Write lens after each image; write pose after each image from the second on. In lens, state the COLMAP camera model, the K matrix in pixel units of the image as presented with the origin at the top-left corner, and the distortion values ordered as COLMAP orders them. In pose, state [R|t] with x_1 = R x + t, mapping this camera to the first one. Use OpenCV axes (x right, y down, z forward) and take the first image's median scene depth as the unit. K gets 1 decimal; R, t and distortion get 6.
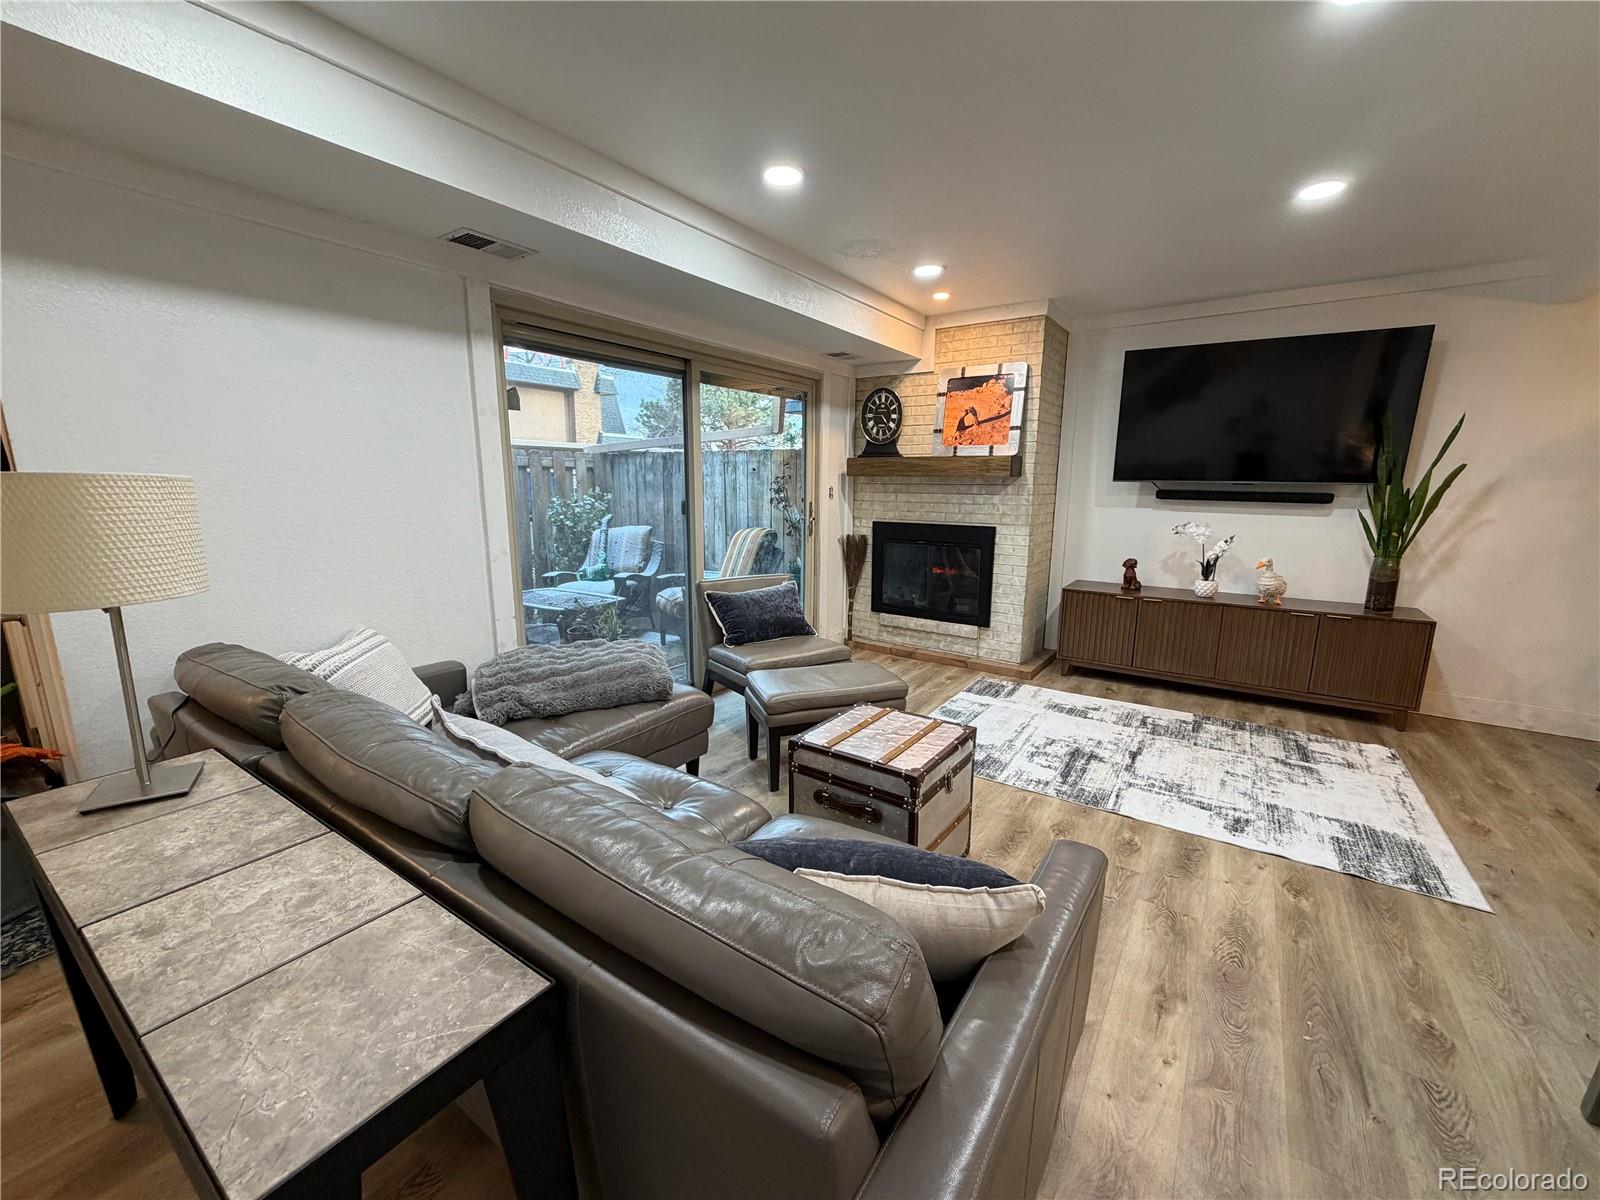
lens RADIAL K [[660.9, 0, 752.0], [0, 660.9, 603.7], [0, 0, 1]] dist [-0.000623, 0.000006]
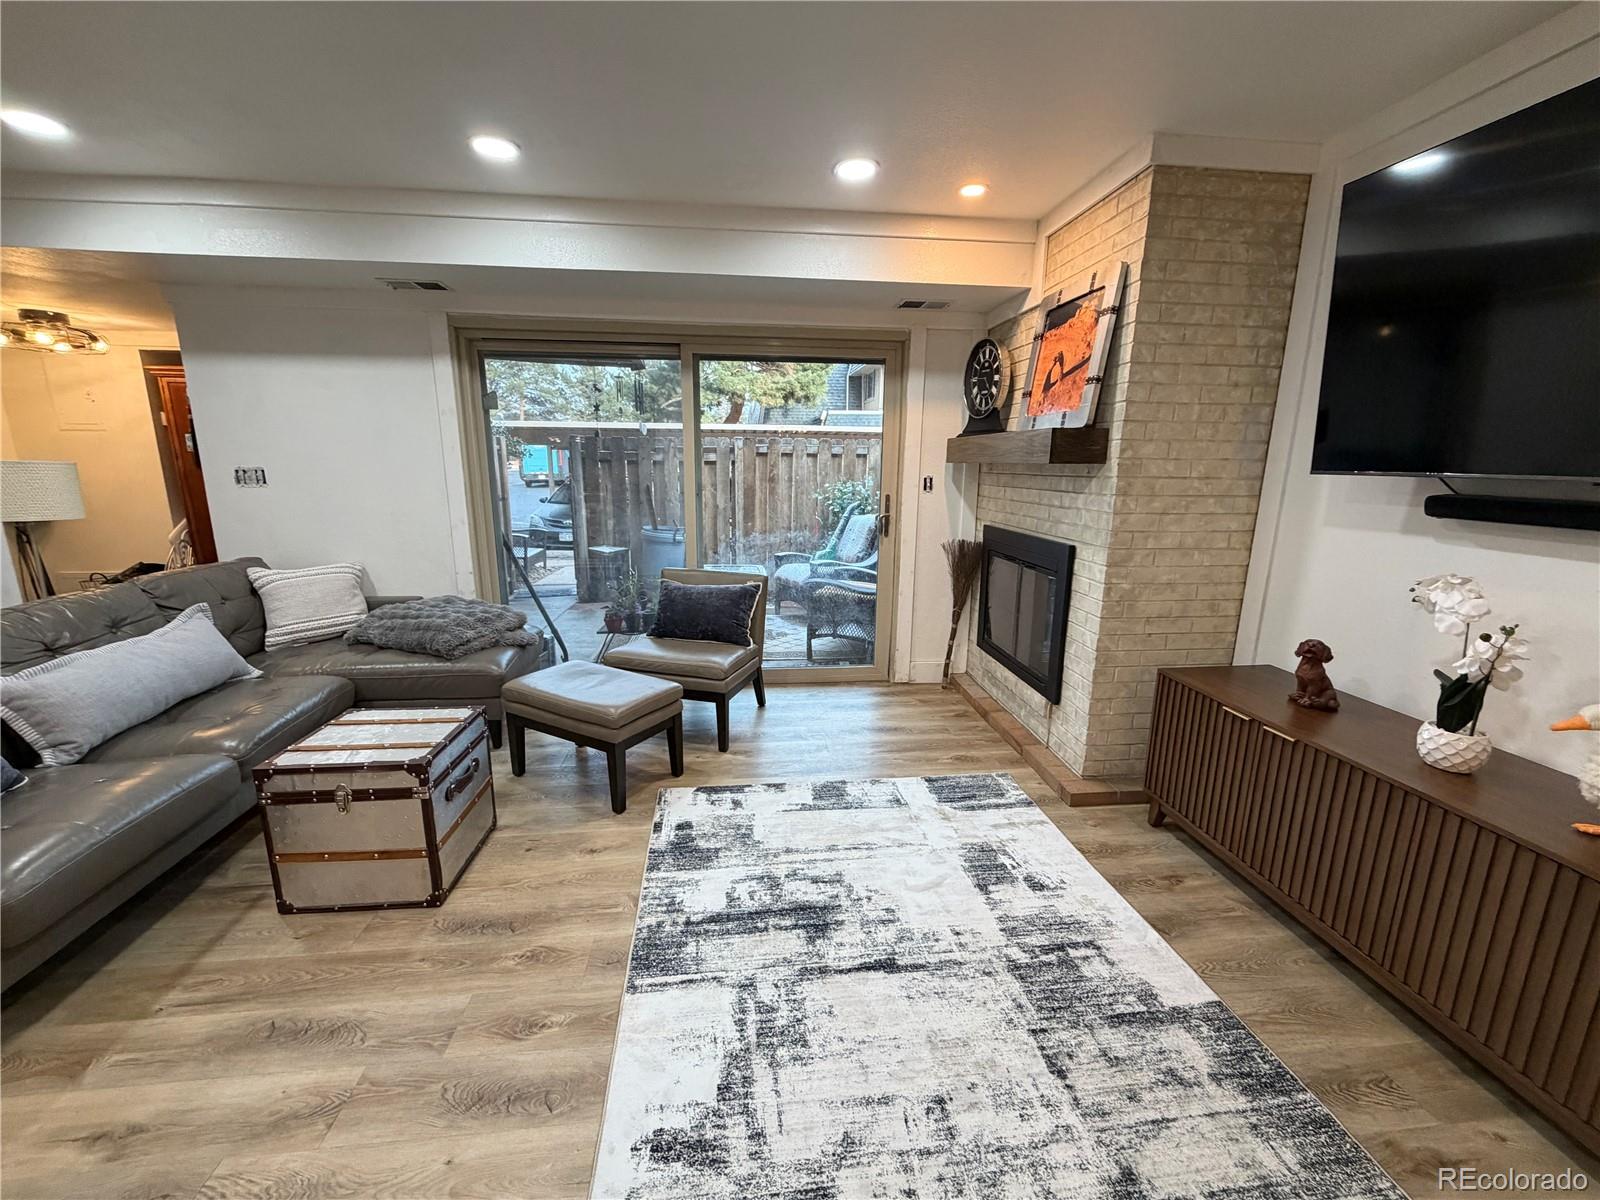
lens RADIAL K [[632.7, 0, 802.9], [0, 632.7, 600.6], [0, 0, 1]] dist [-0.003421, -0.000107]
pose [[0.665217, 0.159064, -0.729510, 0.678703], [-0.143339, 0.986077, 0.084300, -0.085091], [0.732762, 0.048489, 0.678755, 0.448743]]
